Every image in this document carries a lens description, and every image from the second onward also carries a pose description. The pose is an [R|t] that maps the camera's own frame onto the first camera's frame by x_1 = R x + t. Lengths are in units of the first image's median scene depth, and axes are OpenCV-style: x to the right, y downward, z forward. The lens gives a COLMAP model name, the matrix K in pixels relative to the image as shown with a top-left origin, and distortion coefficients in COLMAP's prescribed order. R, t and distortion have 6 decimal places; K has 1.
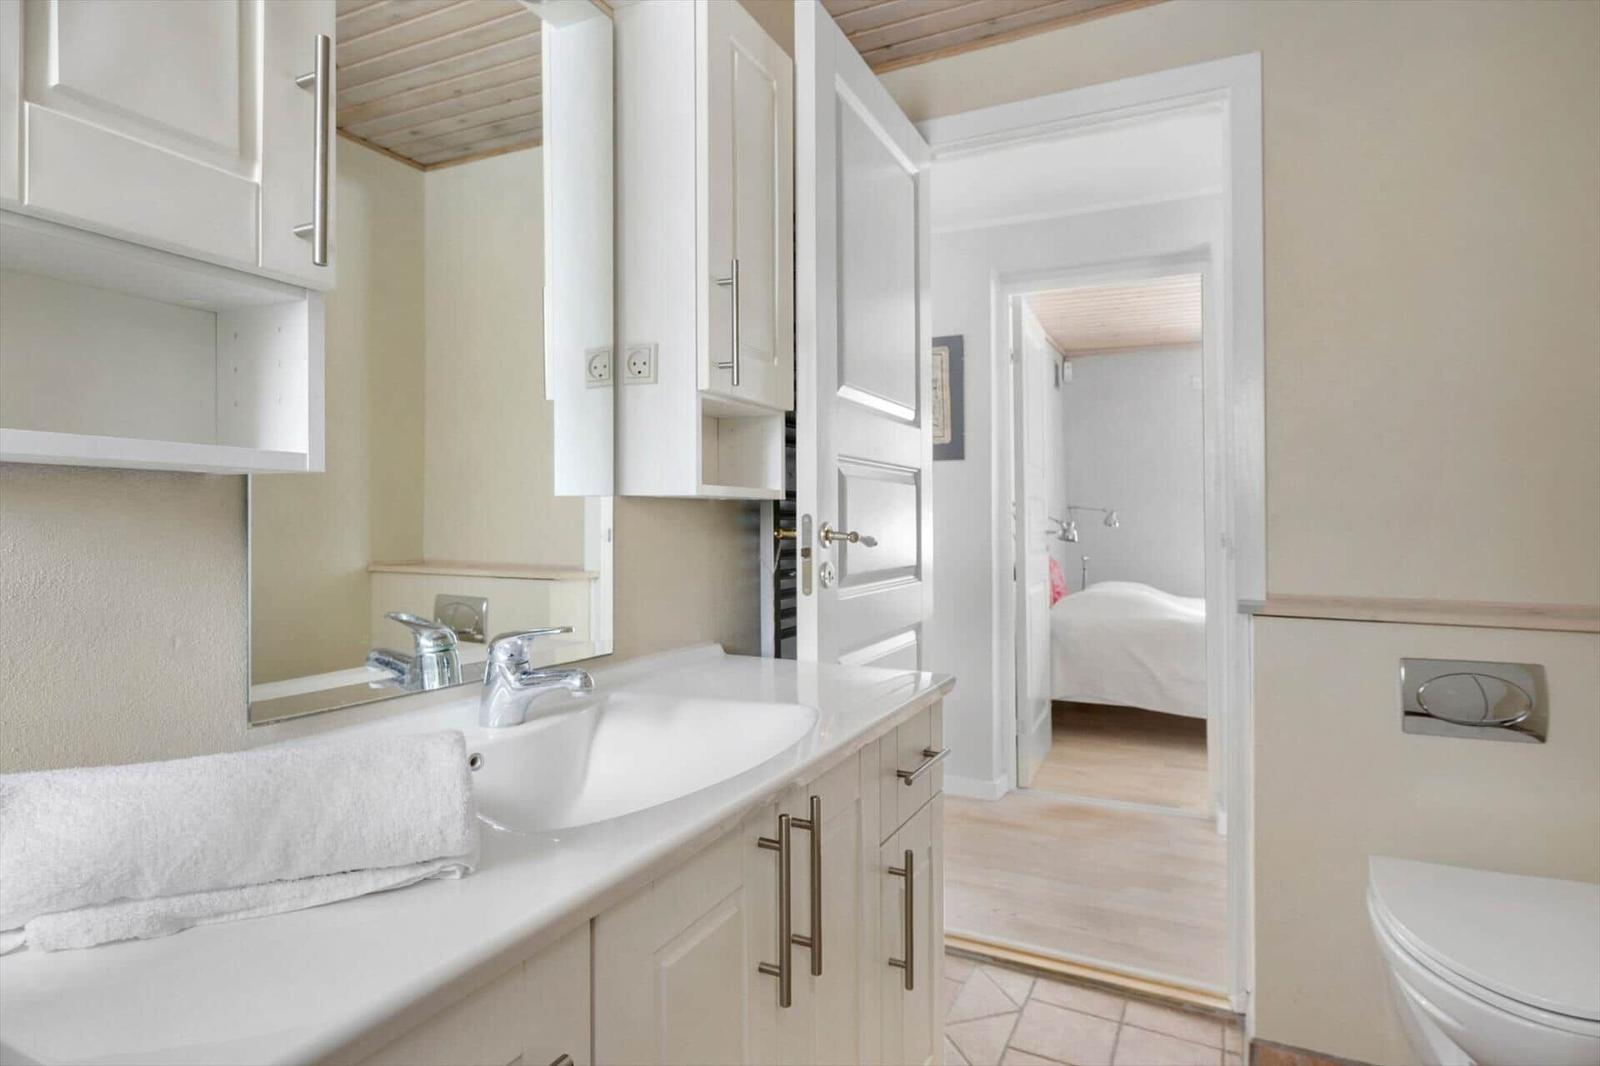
lens RADIAL K [[821.5, 0, 801.9], [0, 821.5, 510.6], [0, 0, 1]] dist [-0.002791, -0.000357]
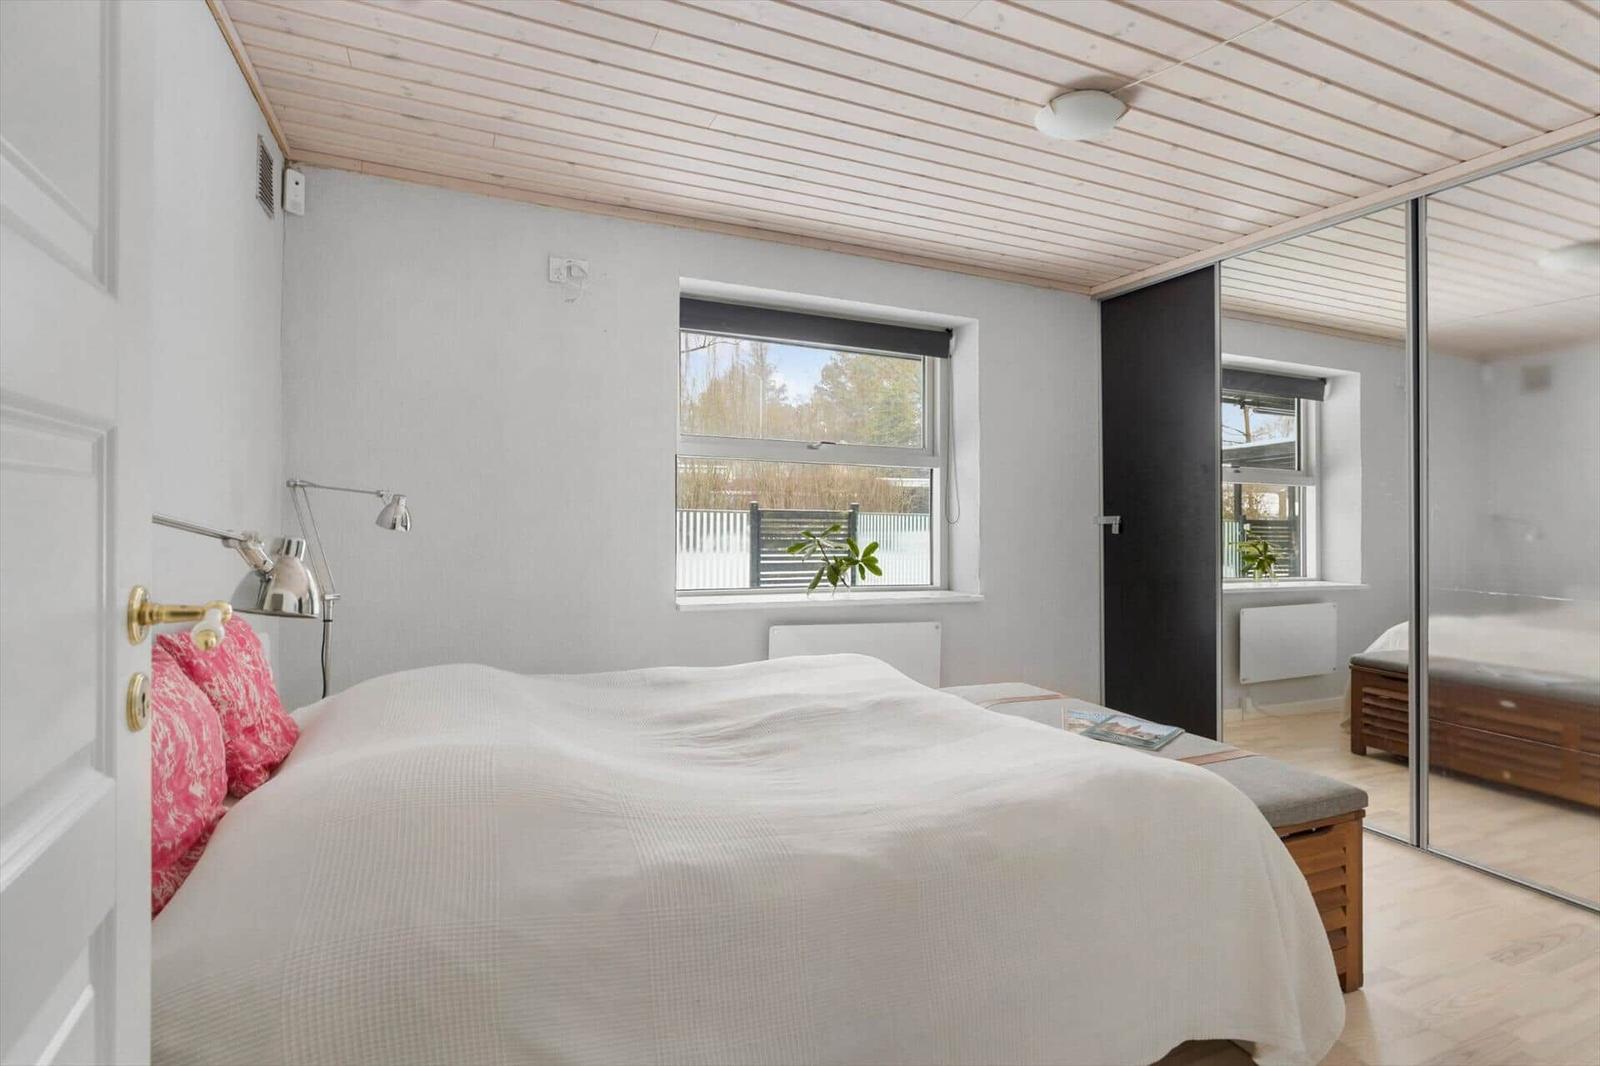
lens RADIAL K [[821.5, 0, 801.9], [0, 821.5, 510.6], [0, 0, 1]] dist [-0.002791, -0.000357]
pose [[0.649611, 0.003419, 0.760259, 0.172667], [-0.015473, 0.999842, 0.008725, 0.000815], [-0.760109, -0.017431, 0.649562, 0.521466]]
